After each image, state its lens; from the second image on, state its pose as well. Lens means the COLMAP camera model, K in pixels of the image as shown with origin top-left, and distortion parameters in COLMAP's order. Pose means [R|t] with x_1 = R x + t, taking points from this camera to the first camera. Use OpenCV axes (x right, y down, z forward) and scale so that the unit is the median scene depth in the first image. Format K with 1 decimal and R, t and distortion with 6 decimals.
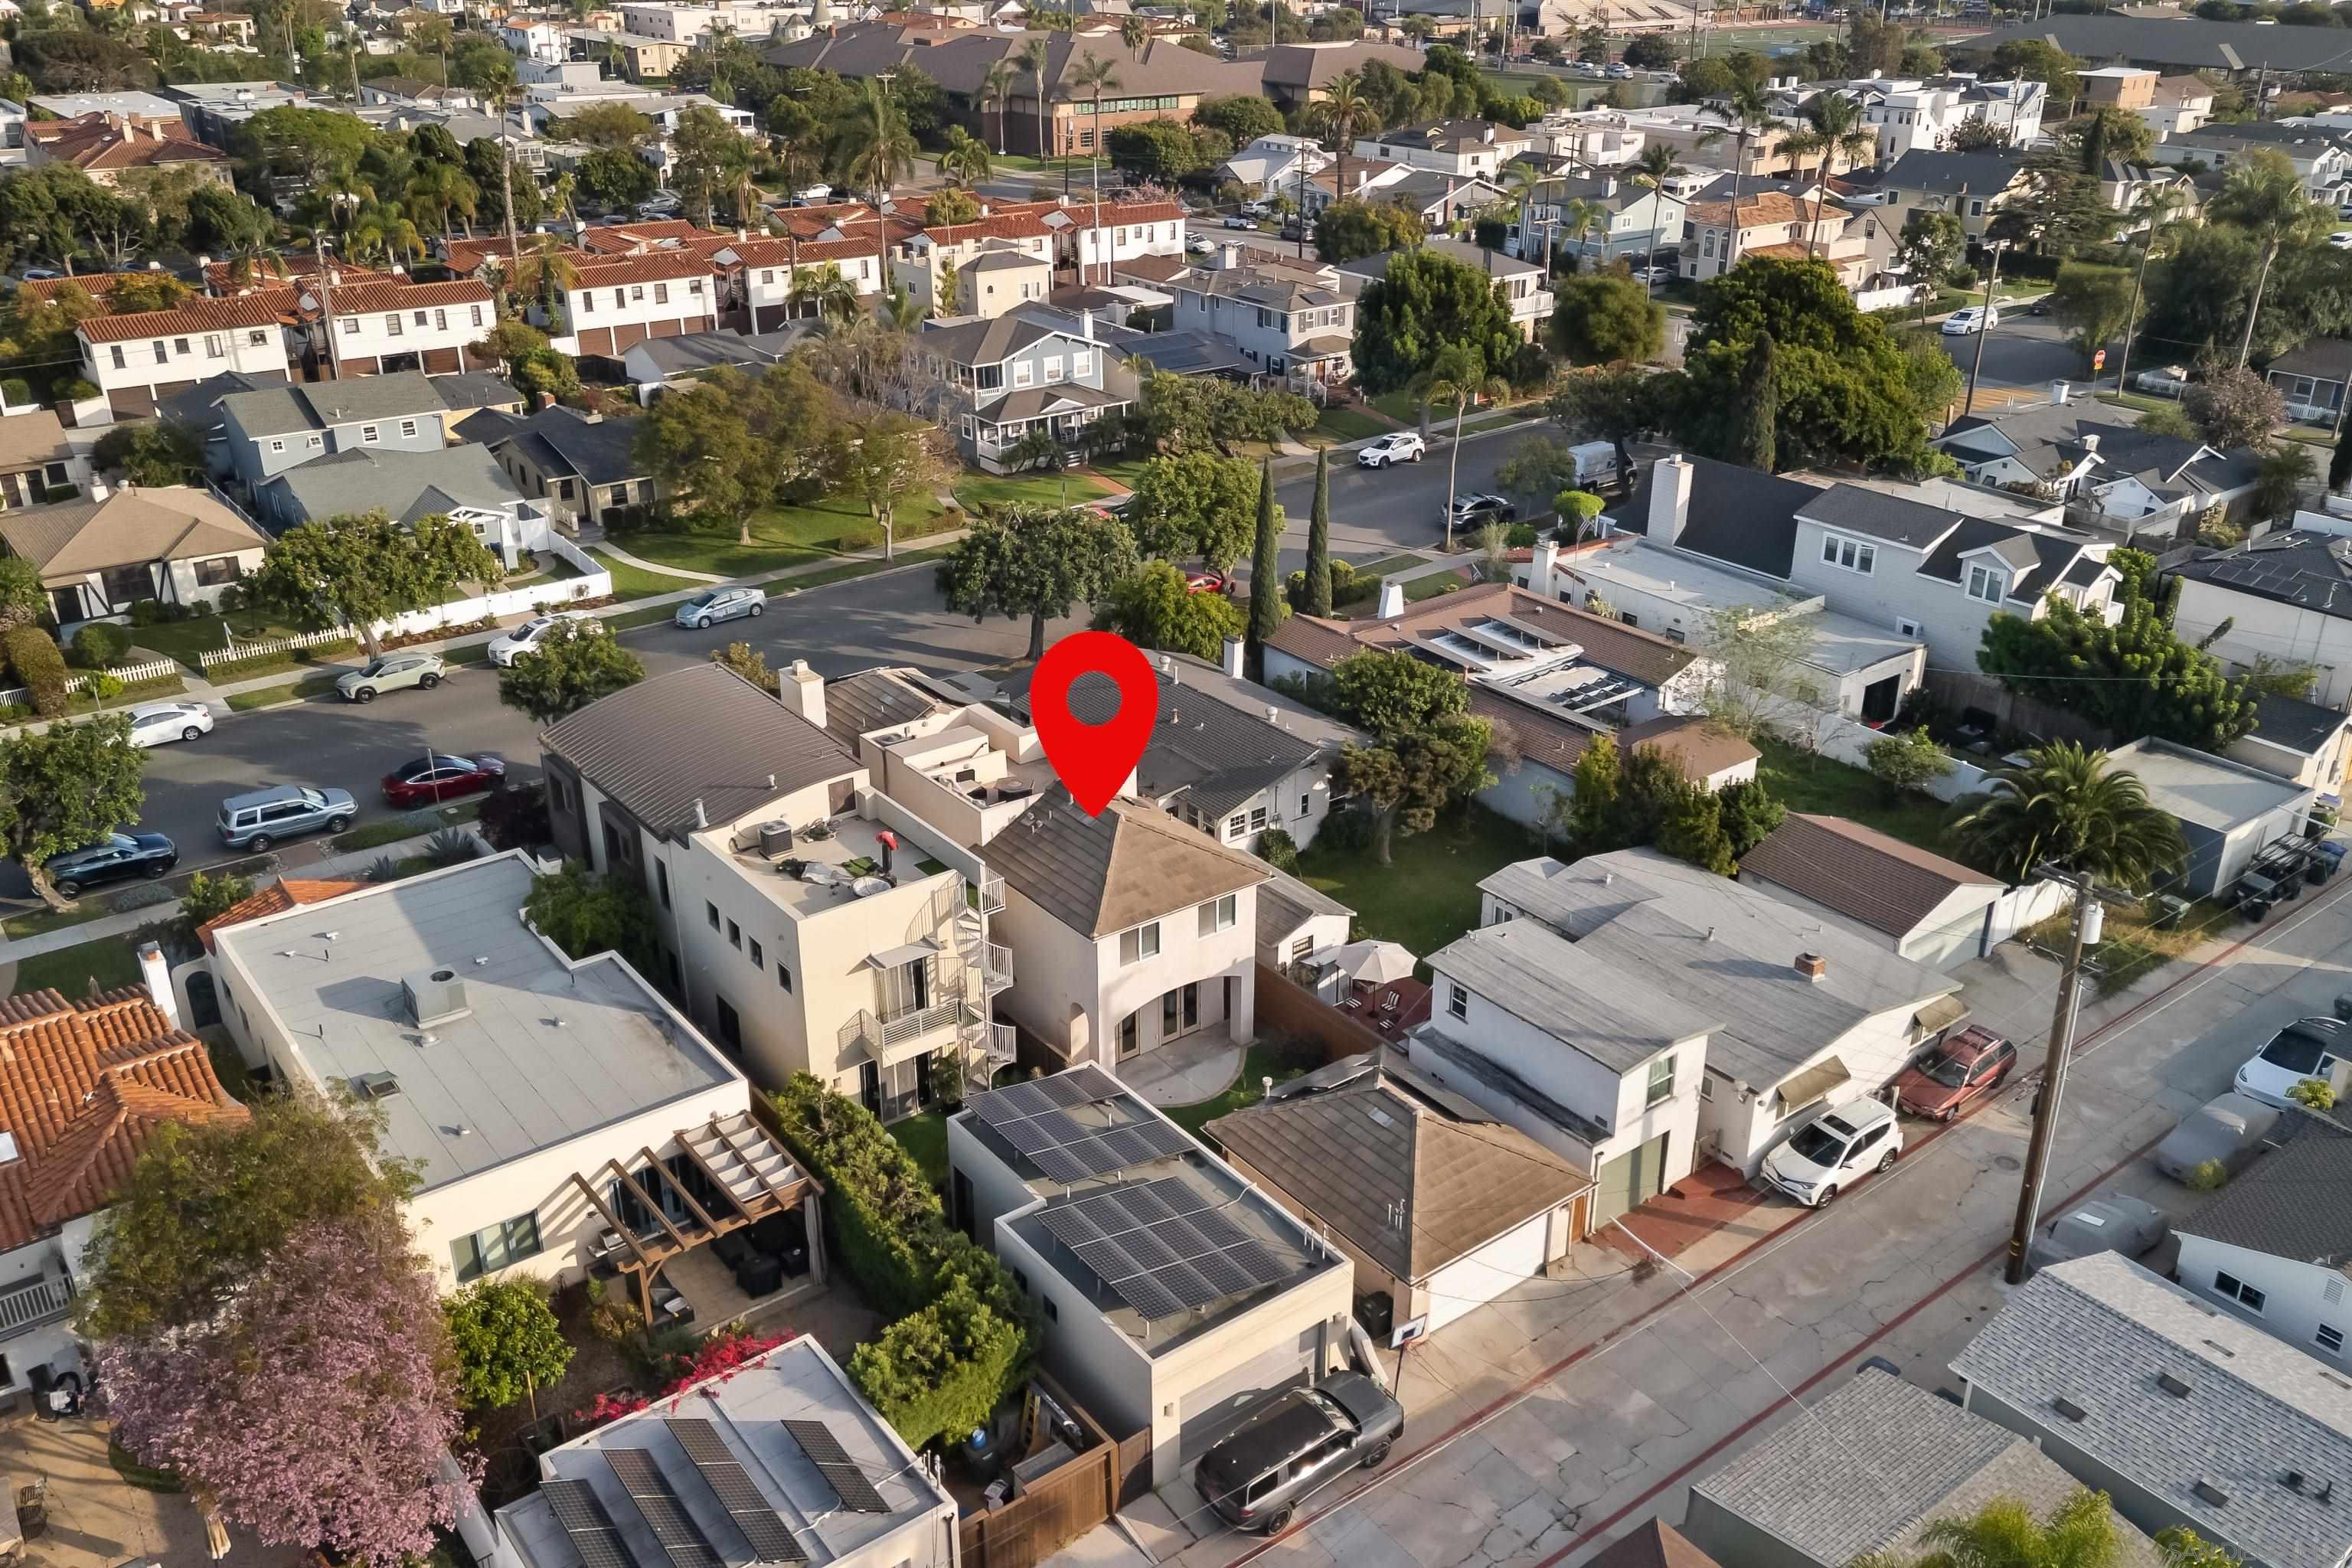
lens RADIAL K [[1917.3, 0, 1222.5], [0, 1917.3, 810.6], [0, 0, 1]] dist [0.119625, -0.165042]
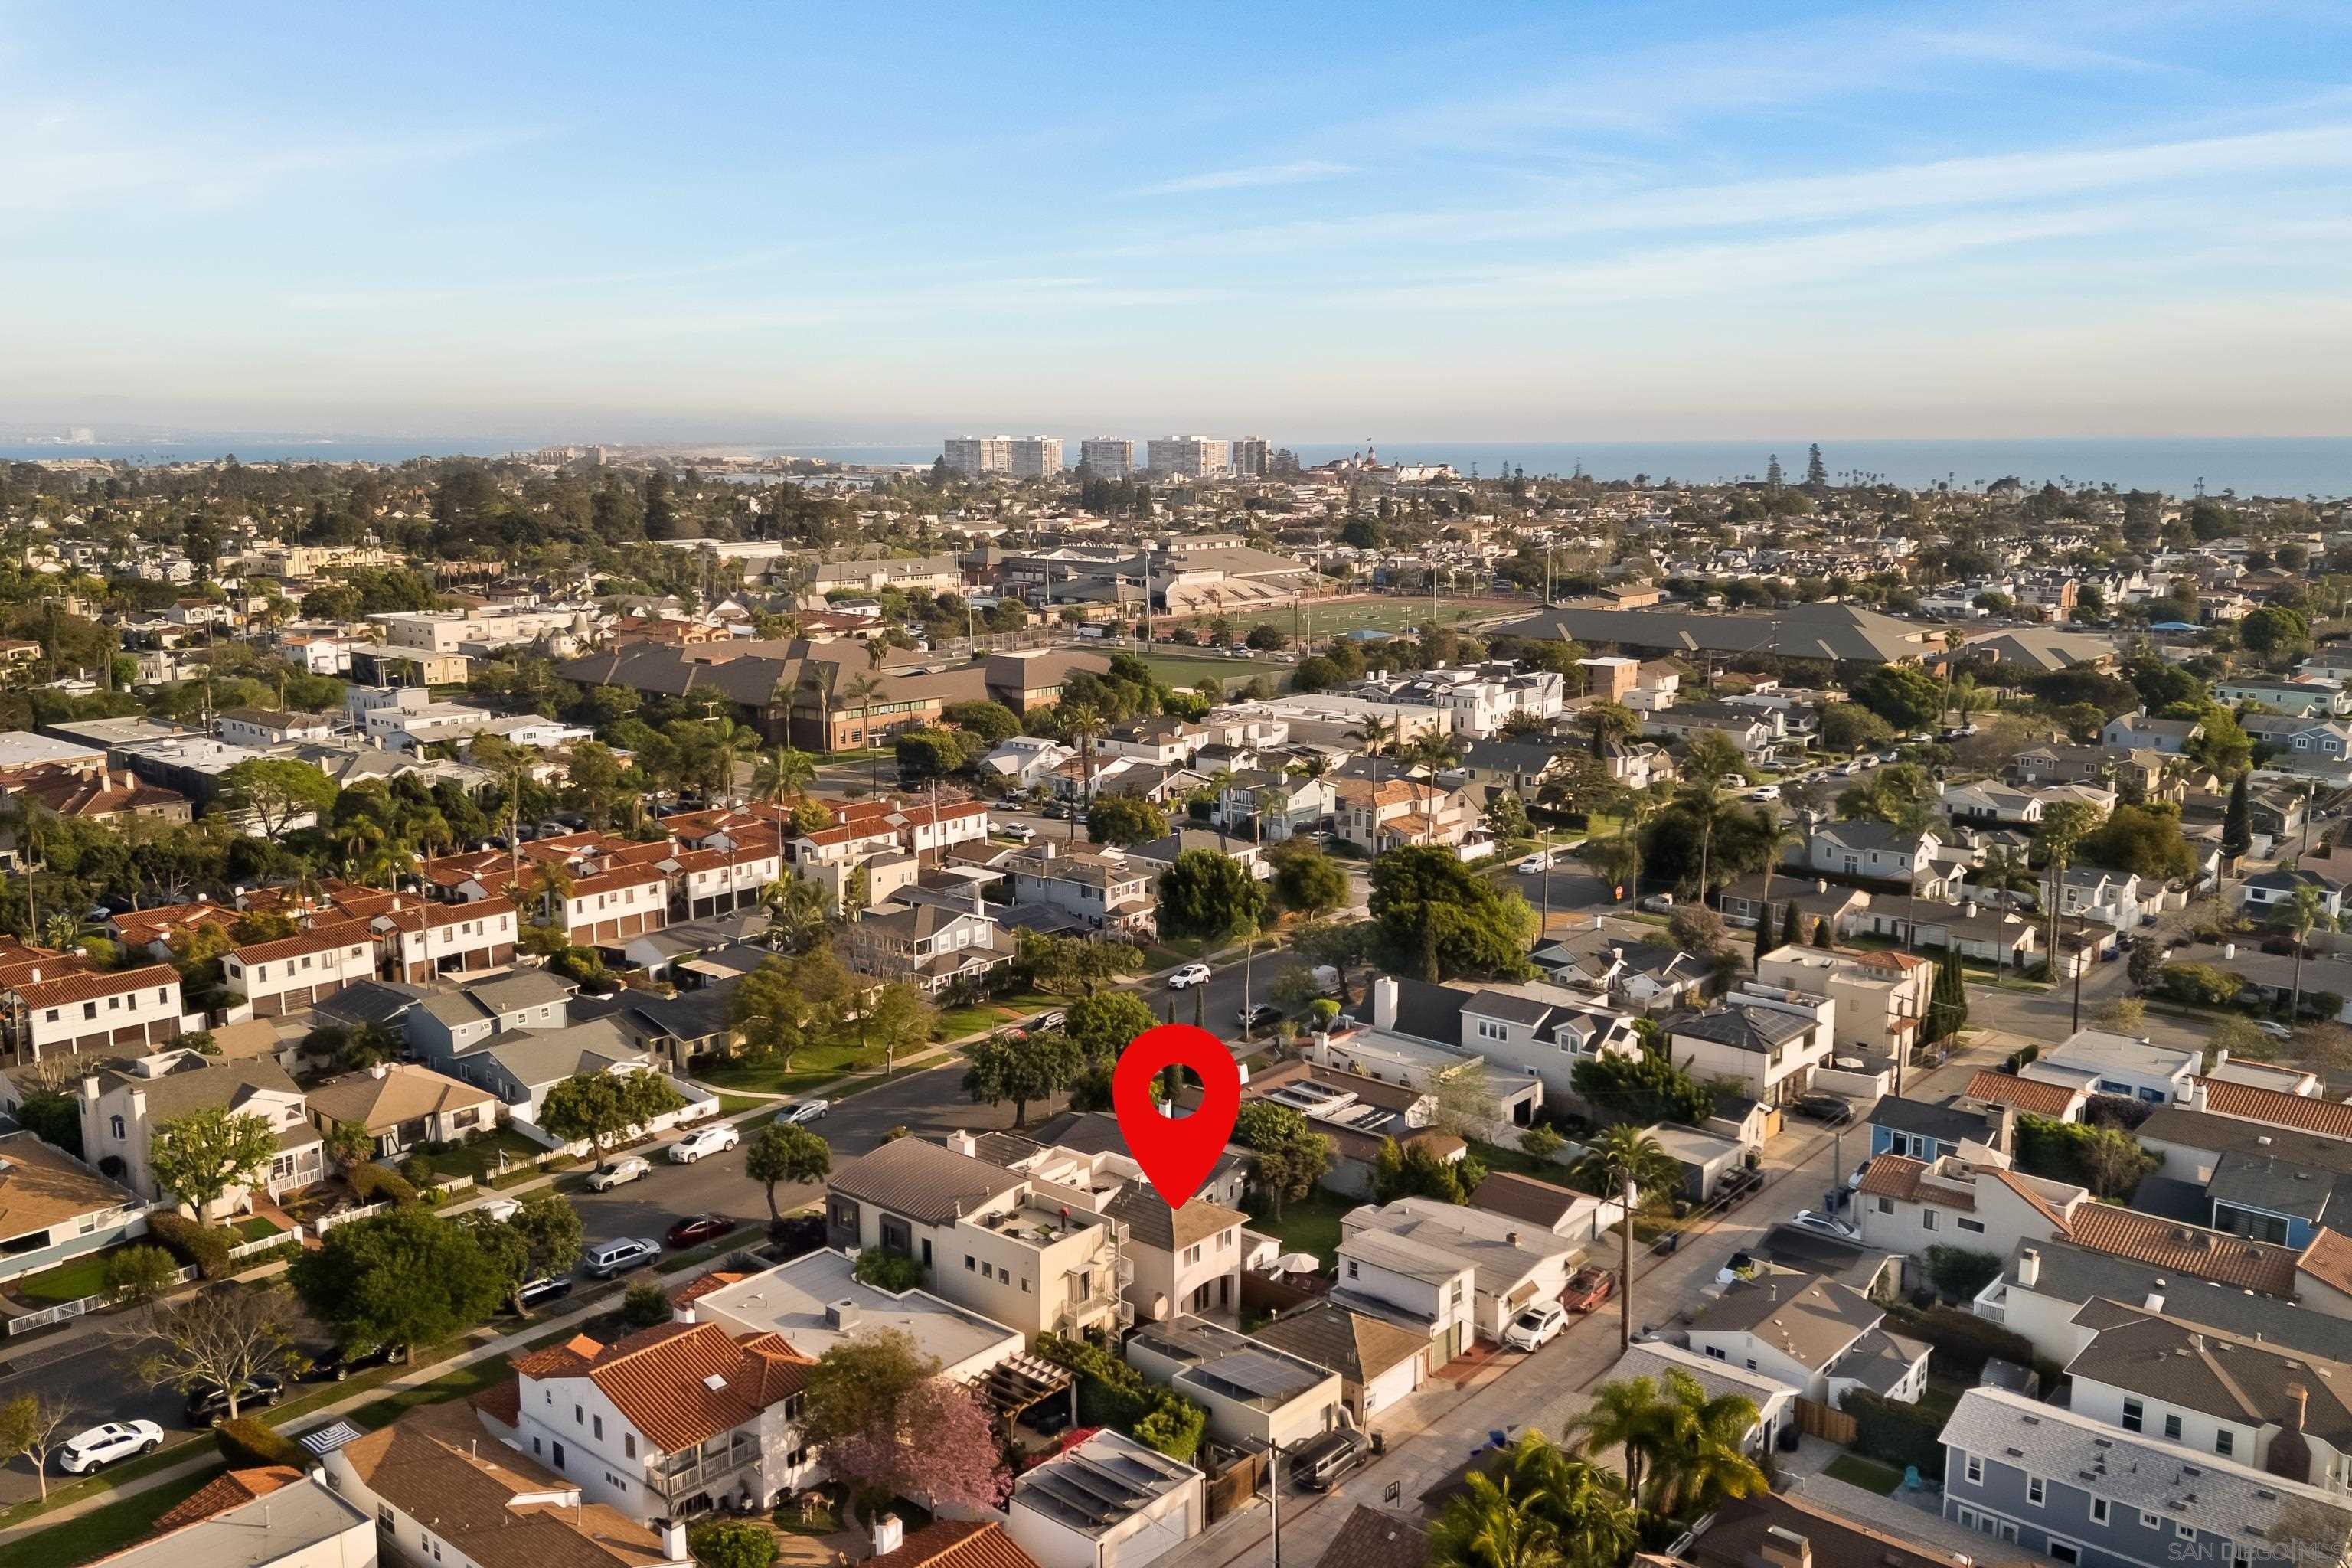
lens RADIAL K [[1917.3, 0, 1222.5], [0, 1917.3, 810.6], [0, 0, 1]] dist [0.119625, -0.165042]
pose [[0.979451, -0.045197, 0.196555, -0.238915], [0.092614, 0.966529, -0.239257, 0.065704], [-0.179163, 0.252544, 0.950853, -0.629555]]
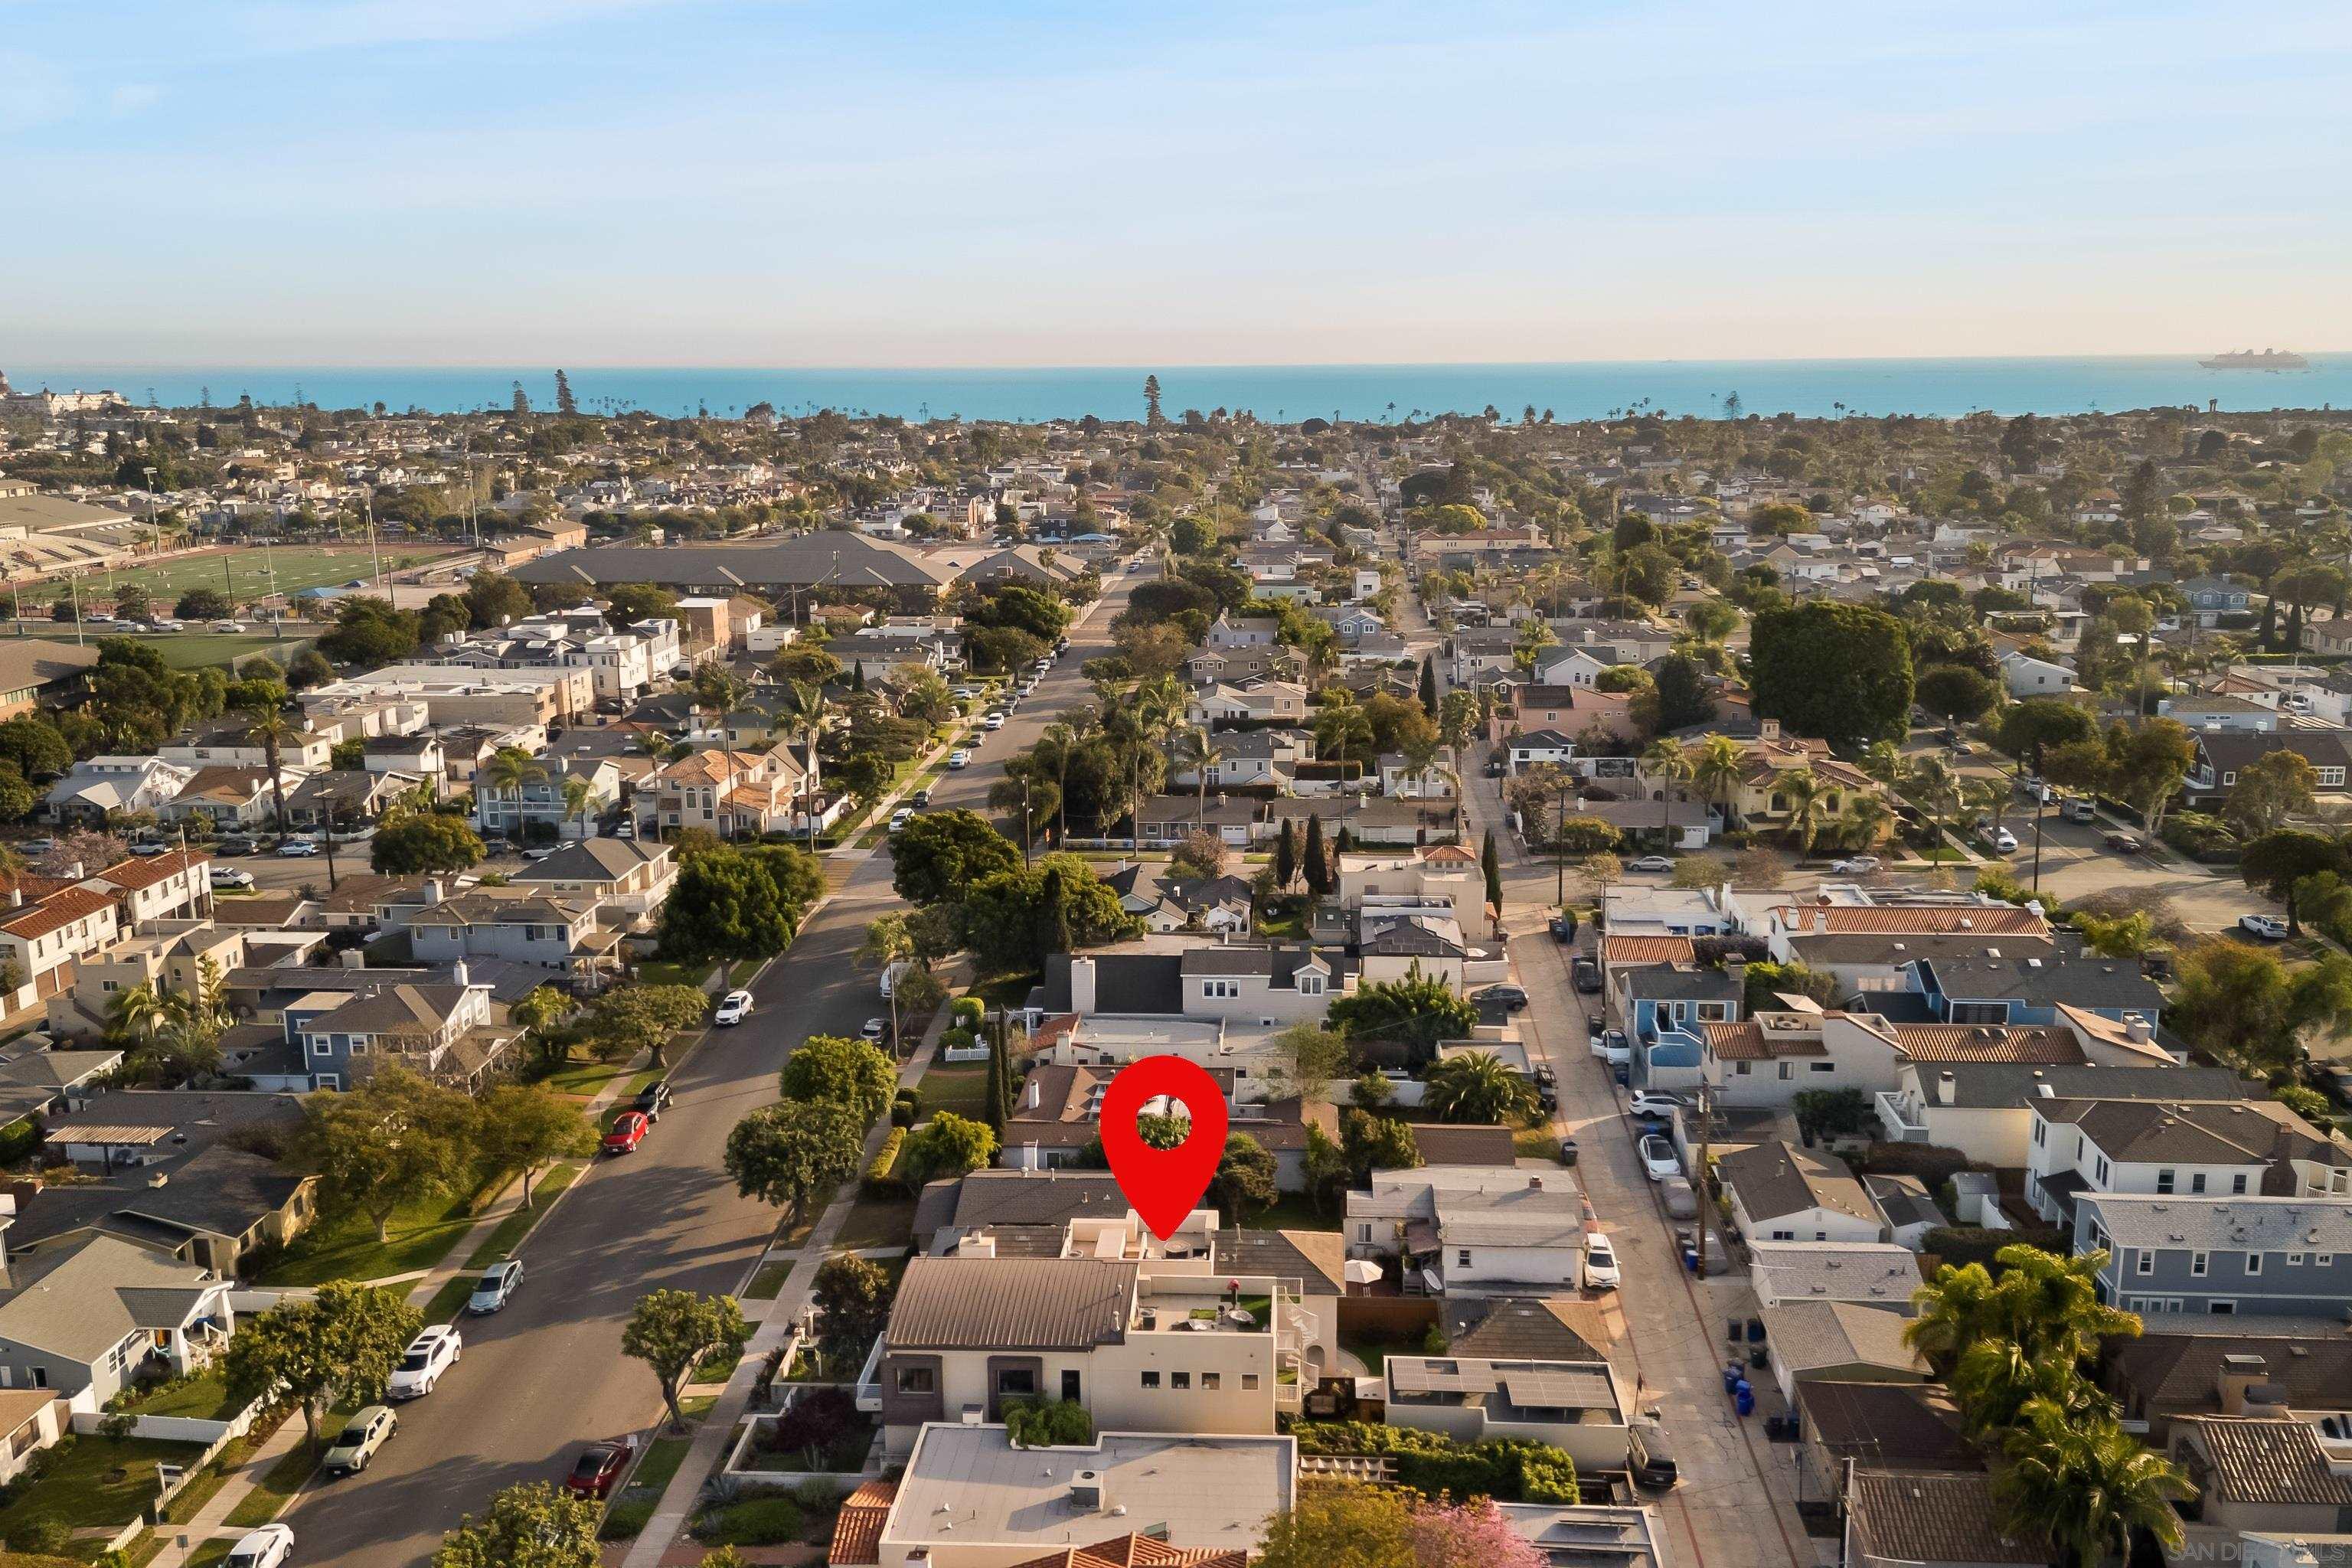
lens RADIAL K [[1917.3, 0, 1222.5], [0, 1917.3, 810.6], [0, 0, 1]] dist [0.119625, -0.165042]
pose [[0.656159, -0.180644, 0.732682, -0.820554], [0.331327, 0.941299, -0.064644, -0.164191], [-0.677996, 0.285174, 0.677494, -0.147295]]
